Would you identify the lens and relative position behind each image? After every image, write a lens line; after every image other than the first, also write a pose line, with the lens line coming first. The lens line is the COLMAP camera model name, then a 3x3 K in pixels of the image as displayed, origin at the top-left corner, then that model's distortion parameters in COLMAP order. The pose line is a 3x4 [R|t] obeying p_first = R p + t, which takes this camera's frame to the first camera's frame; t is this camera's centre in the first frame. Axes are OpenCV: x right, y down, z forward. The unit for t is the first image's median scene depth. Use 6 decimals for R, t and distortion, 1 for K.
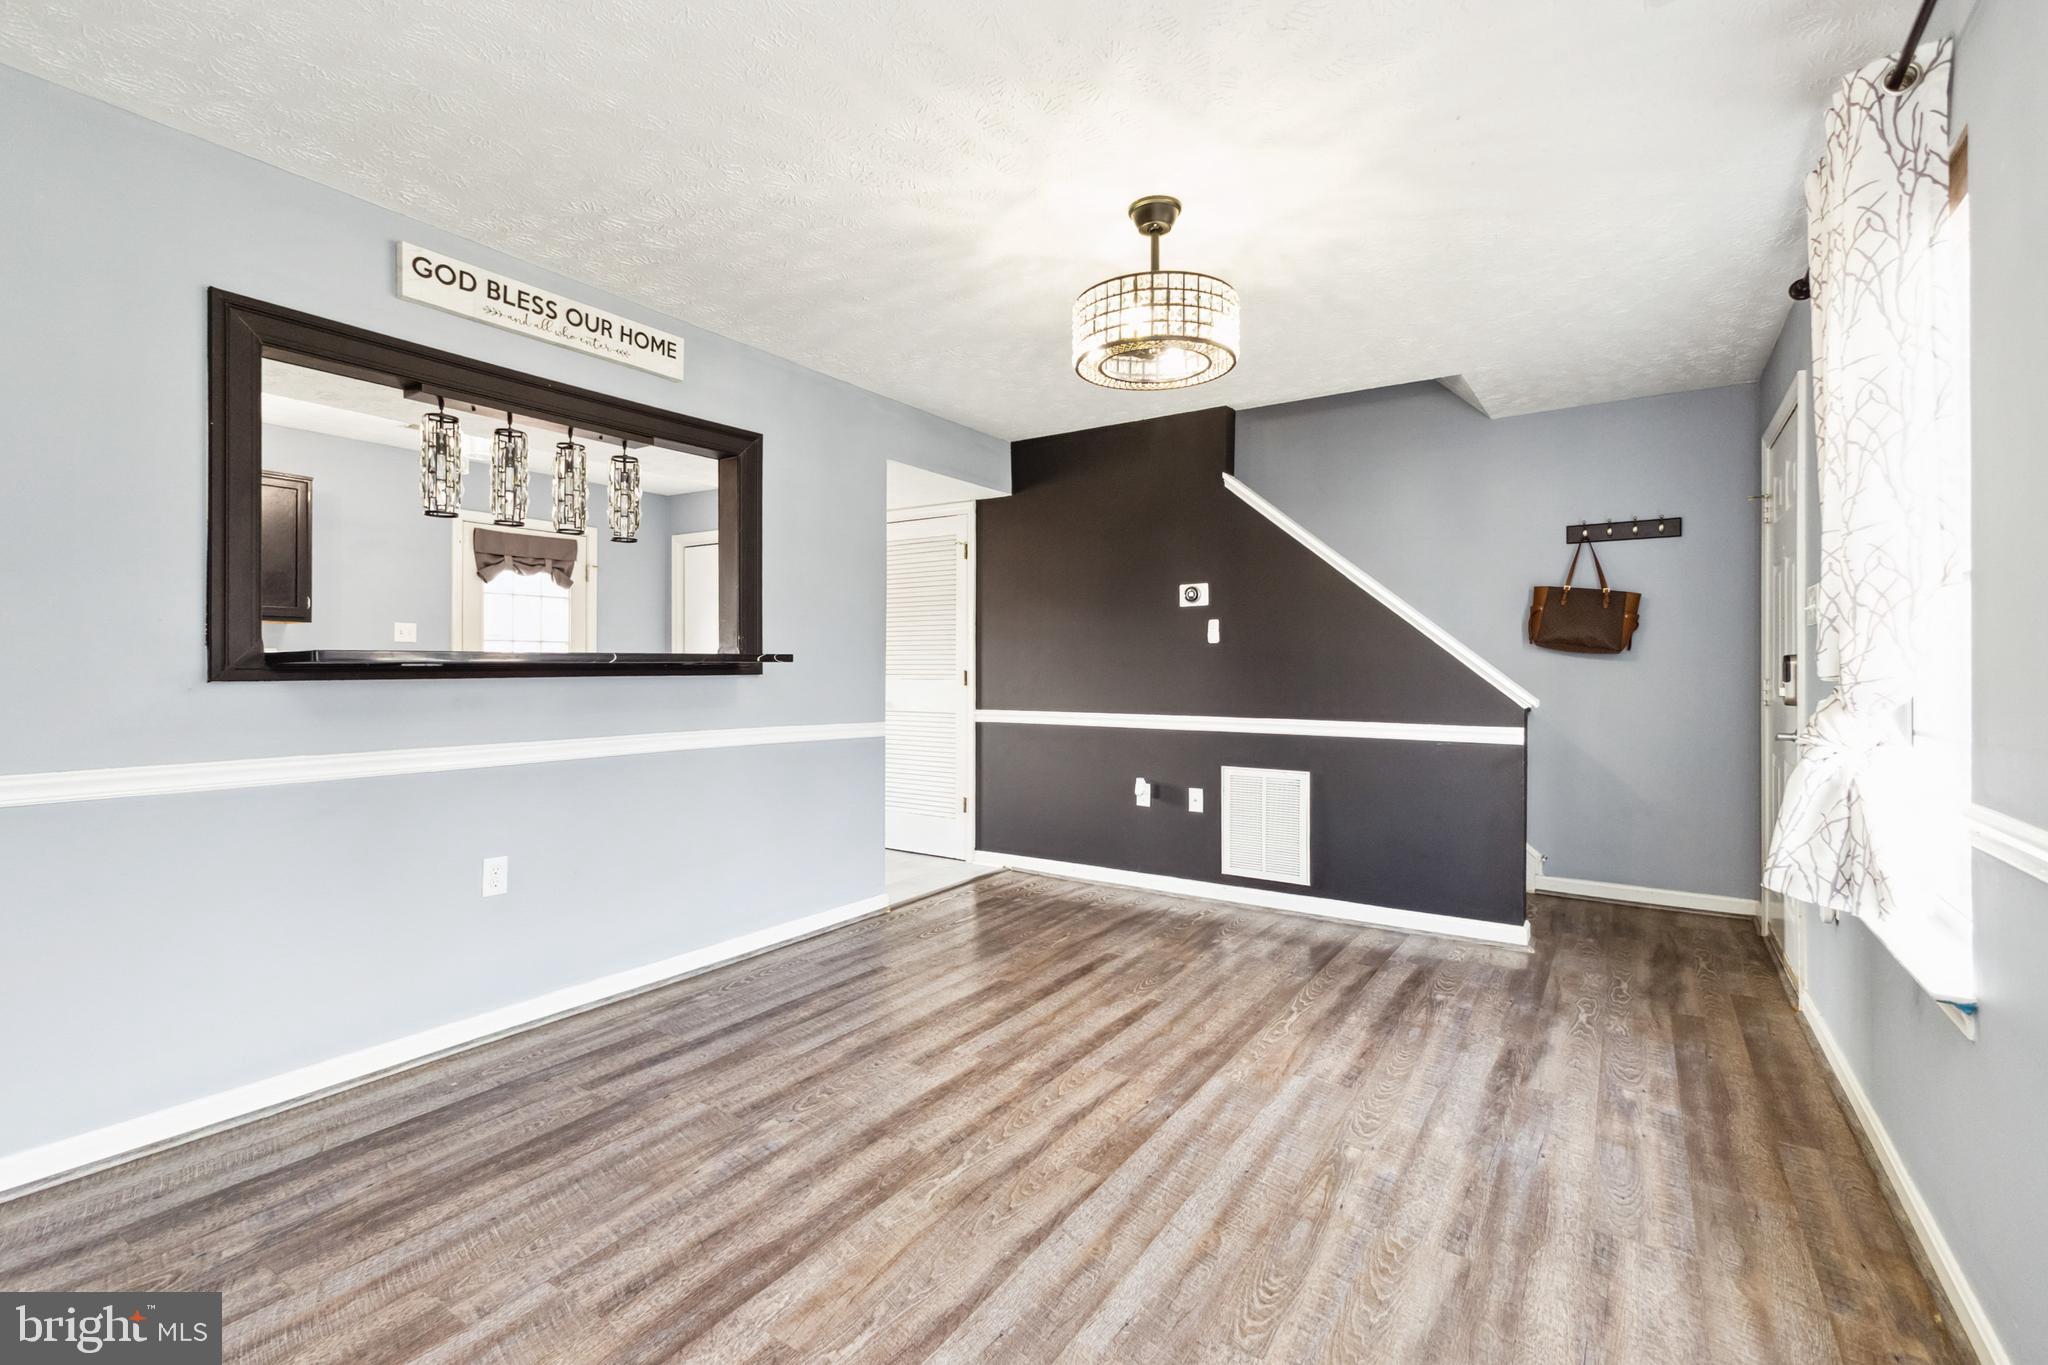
lens RADIAL K [[905.7, 0, 1027.0], [0, 905.7, 655.1], [0, 0, 1]] dist [0.011569, -0.000482]
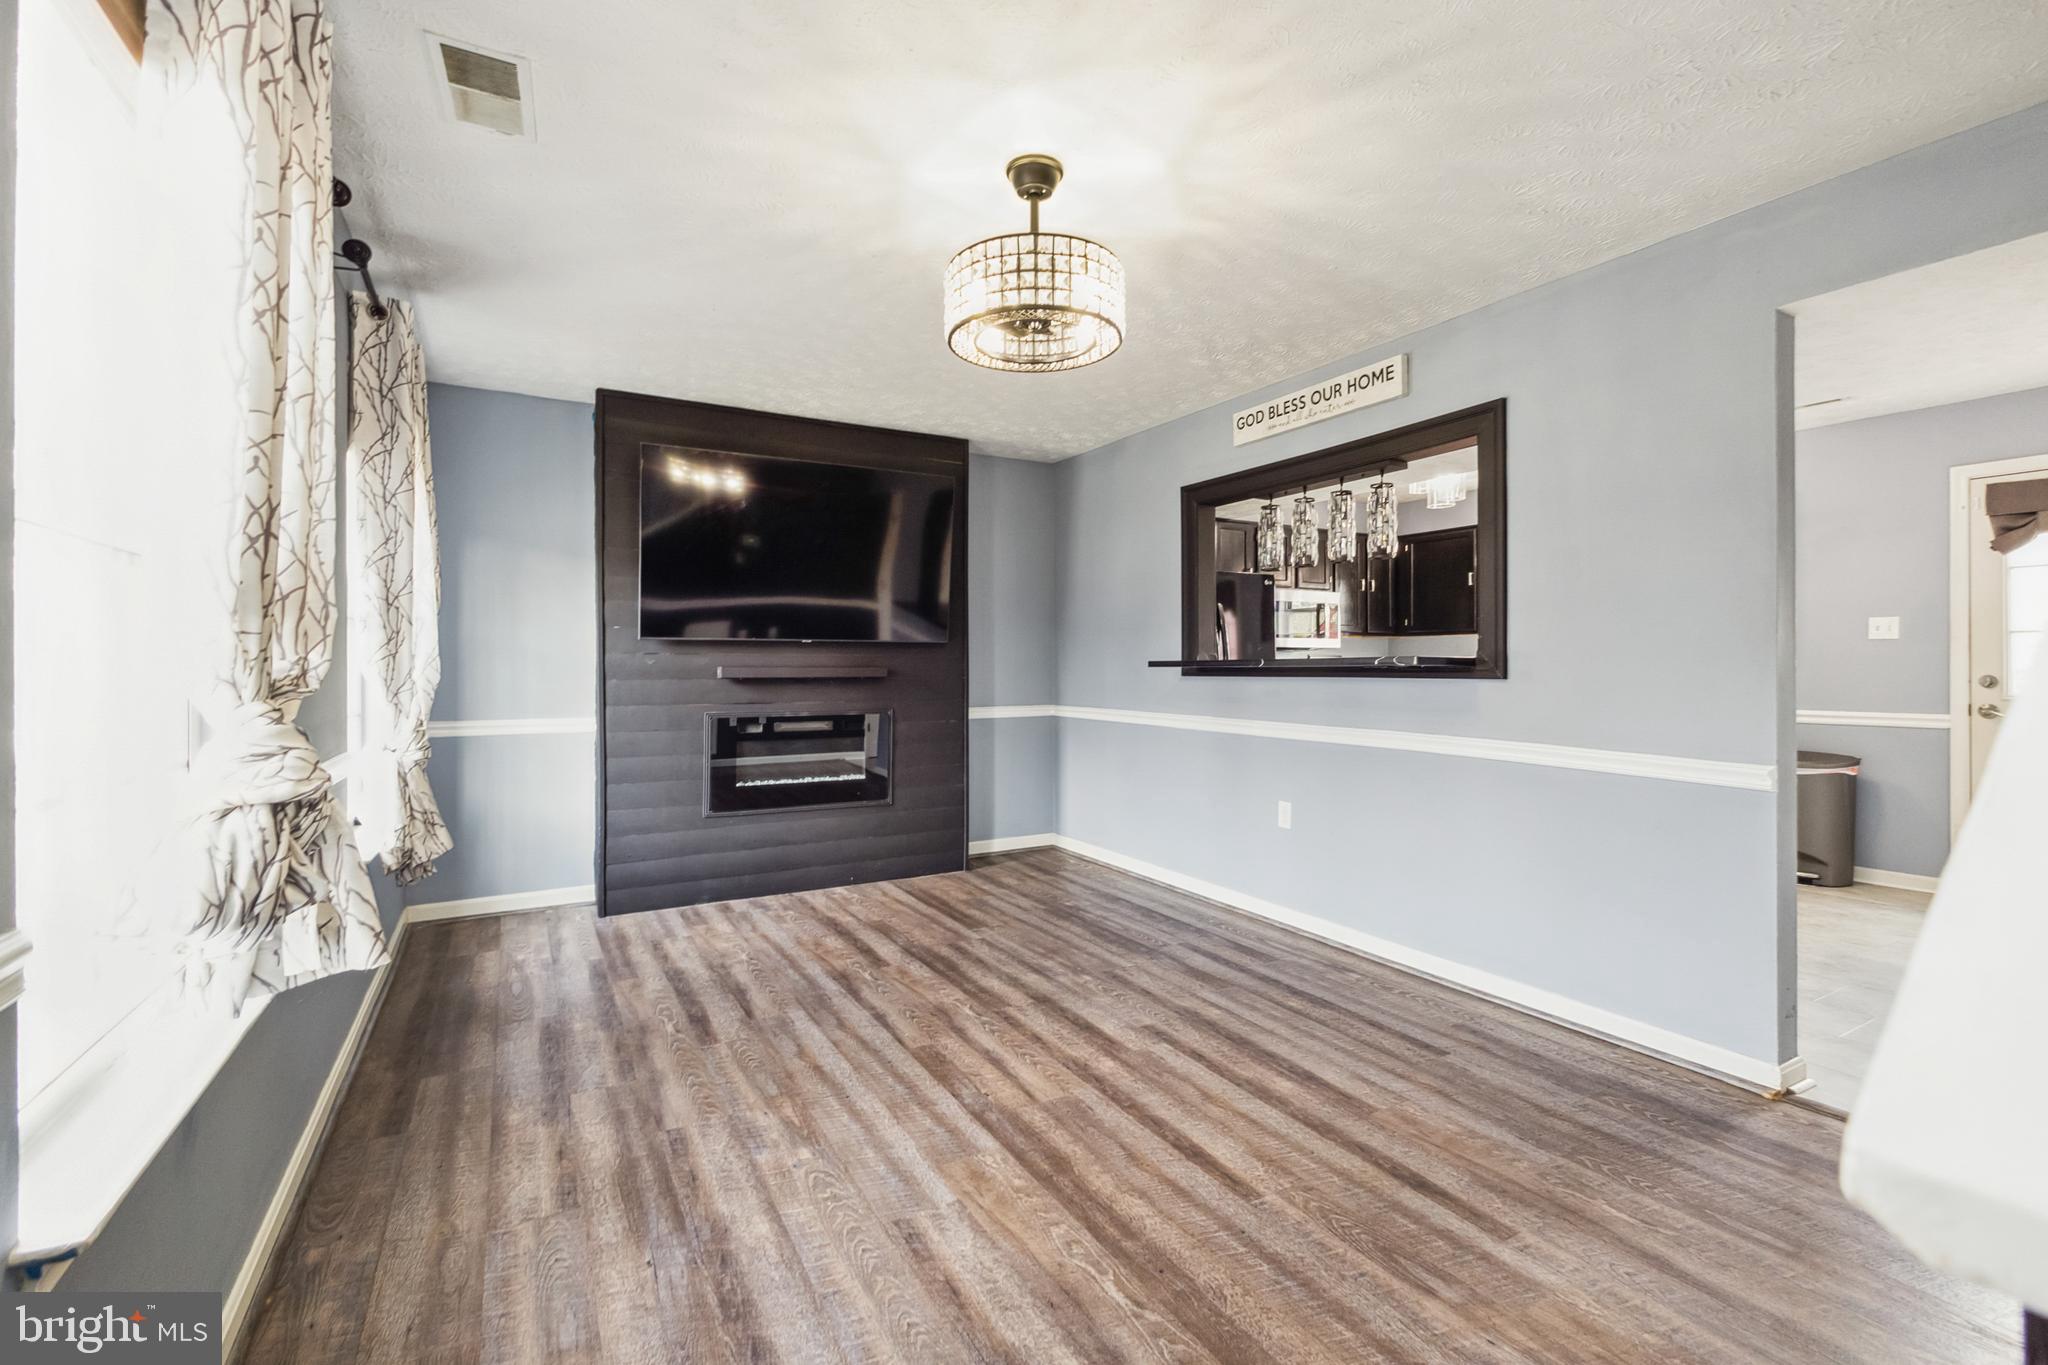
lens RADIAL K [[893.5, 0, 1022.8], [0, 893.5, 662.3], [0, 0, 1]] dist [0.001372, 0.000086]
pose [[-0.453468, -0.004064, -0.891263, 0.756217], [0.013119, 0.999851, -0.011234, 0.010363], [0.891176, -0.016787, -0.453347, 1.116153]]
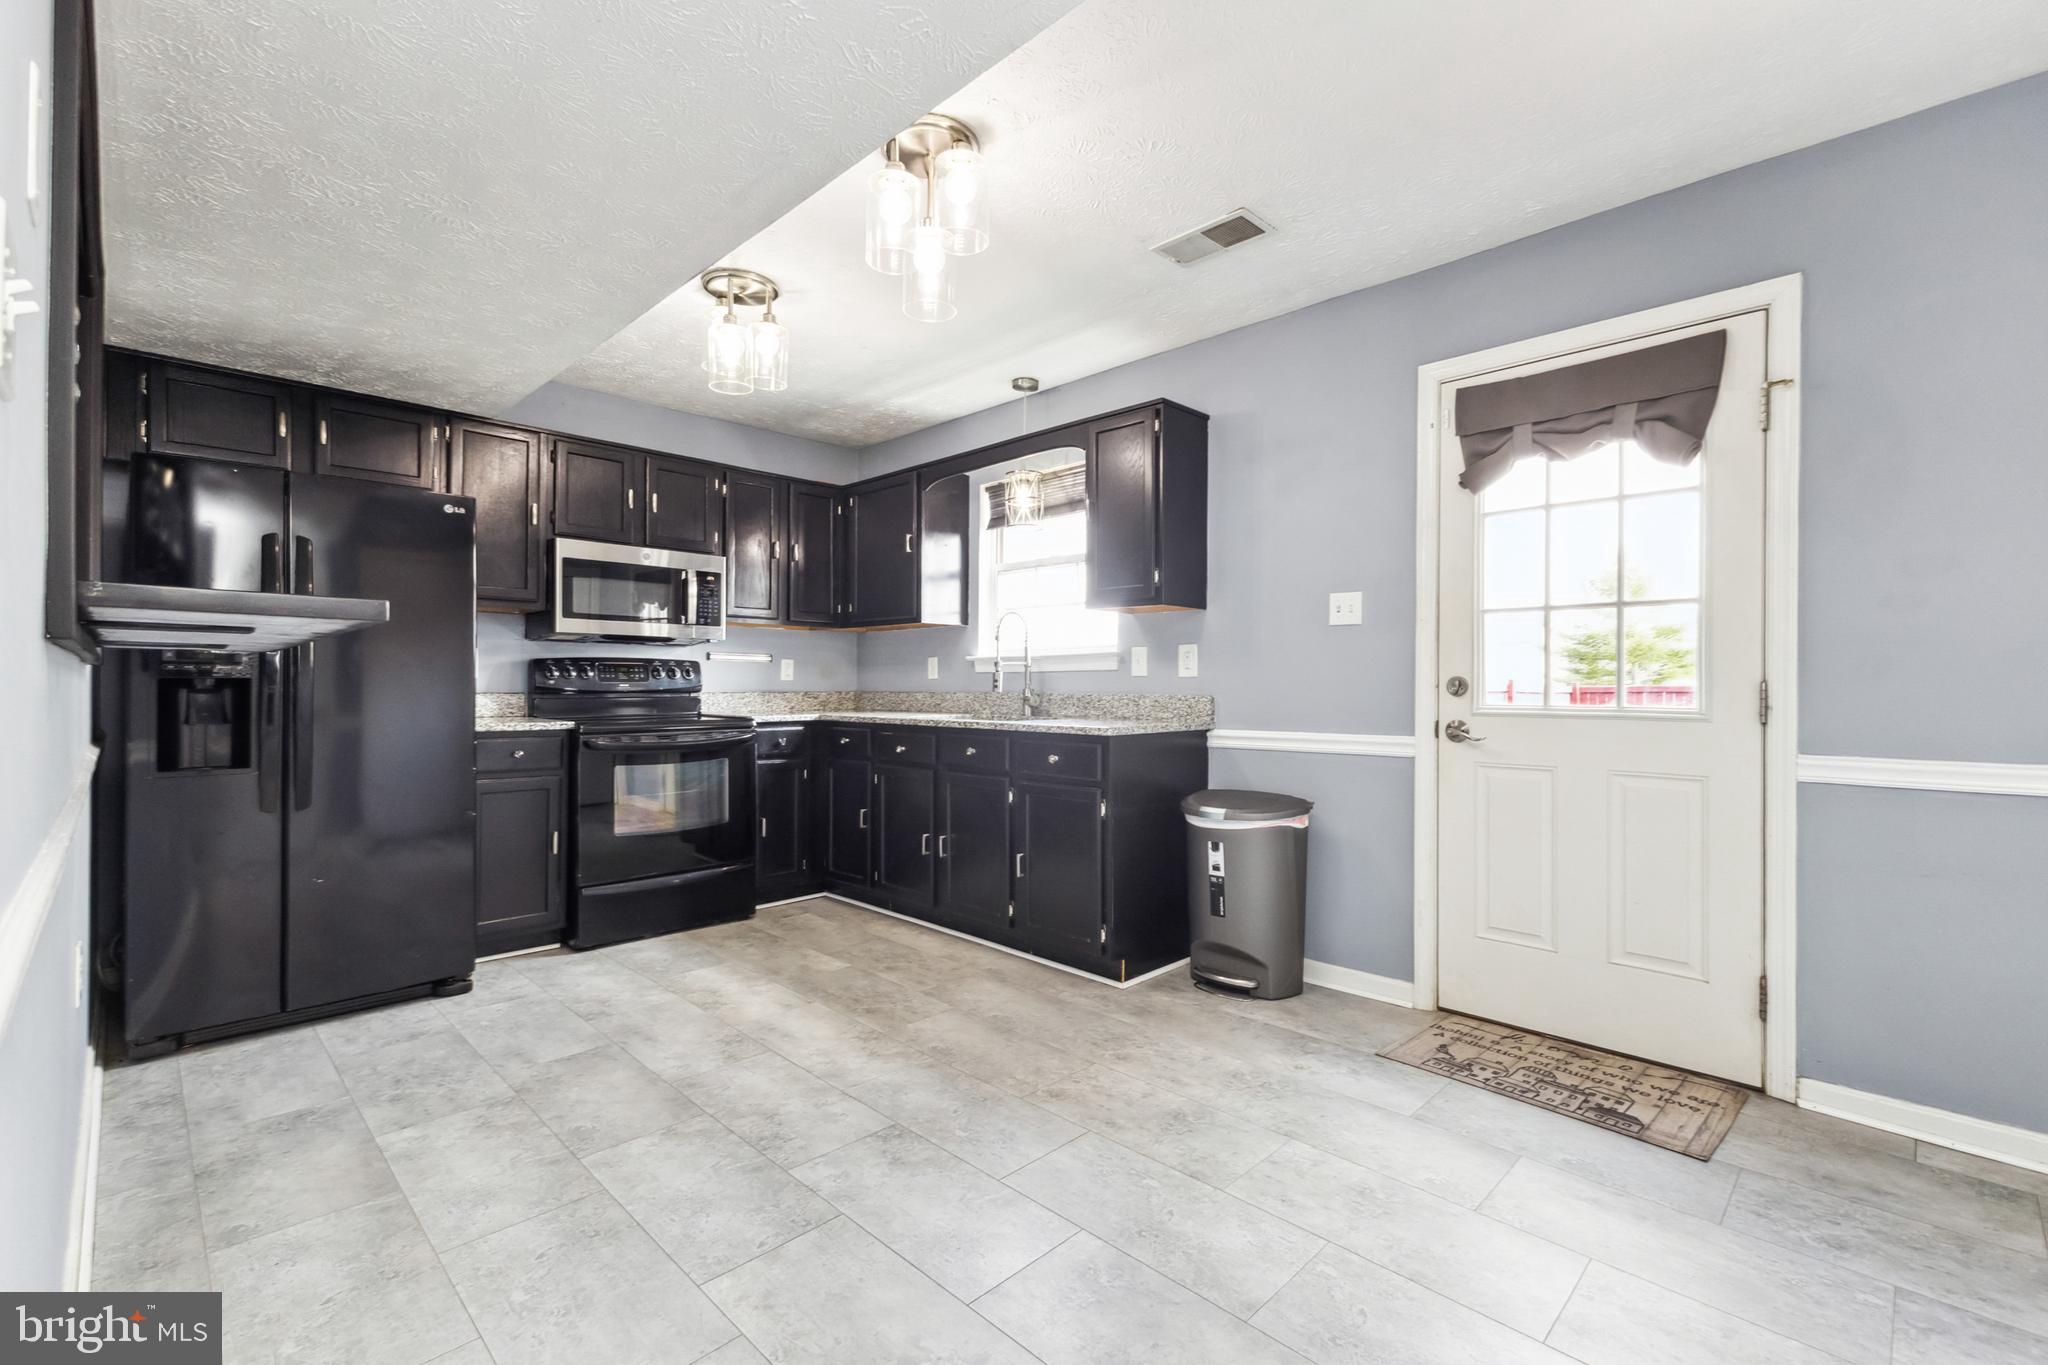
lens RADIAL K [[889.8, 0, 1030.3], [0, 889.8, 682.6], [0, 0, 1]] dist [0.010574, -0.000742]
pose [[-0.201690, -0.006712, -0.979426, -0.141834], [0.007819, 0.999934, -0.008462, 0.043610], [0.979418, -0.009365, -0.201624, 1.560717]]
